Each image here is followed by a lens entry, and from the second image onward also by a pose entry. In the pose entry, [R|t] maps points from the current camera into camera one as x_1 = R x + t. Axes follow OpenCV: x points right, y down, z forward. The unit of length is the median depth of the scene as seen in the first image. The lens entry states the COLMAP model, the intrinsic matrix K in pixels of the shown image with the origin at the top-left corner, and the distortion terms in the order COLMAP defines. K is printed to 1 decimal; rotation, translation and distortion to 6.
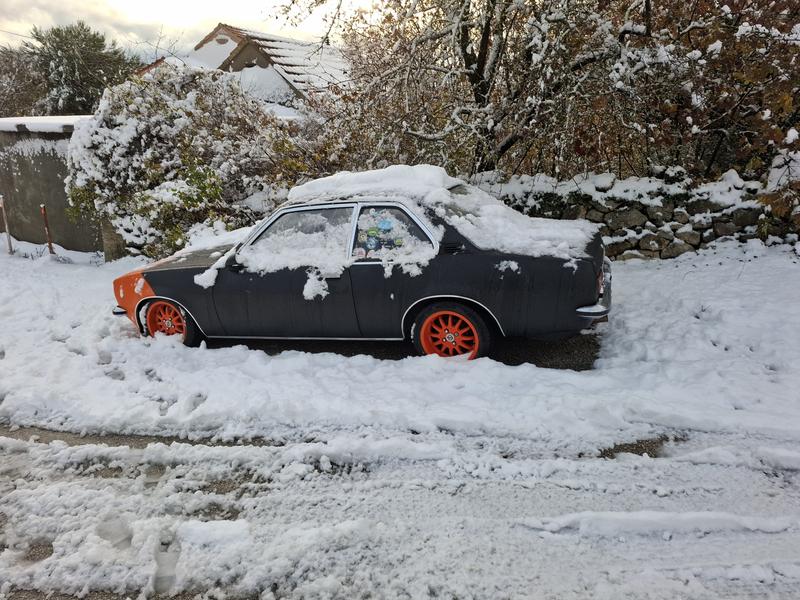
lens RADIAL K [[538.4, 0, 400.0], [0, 538.4, 300.0], [0, 0, 1]] dist [-0.004029, -0.002801]
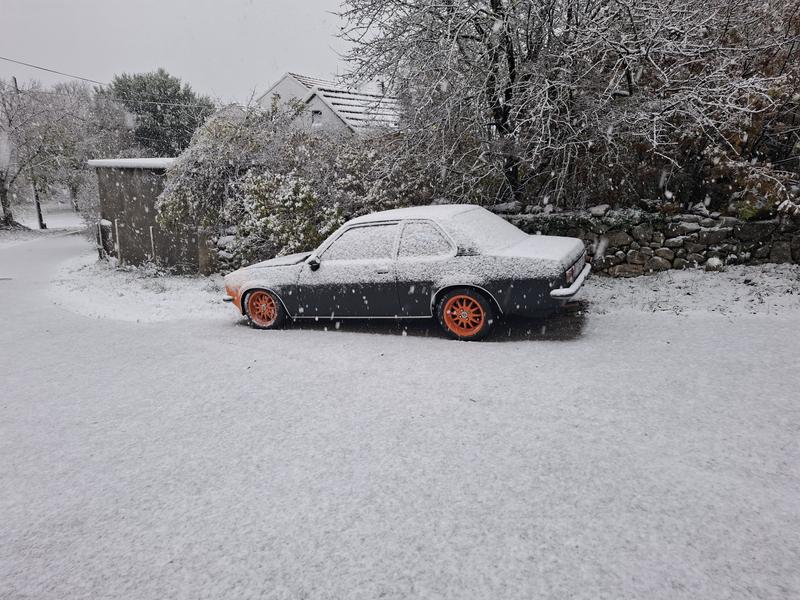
lens RADIAL K [[538.4, 0, 400.0], [0, 538.4, 300.0], [0, 0, 1]] dist [-0.004029, -0.002801]
pose [[0.996282, 0.022157, -0.083250, 0.027119], [-0.027016, 0.997968, -0.057698, 0.078658], [0.081803, 0.059732, 0.994857, -0.290087]]
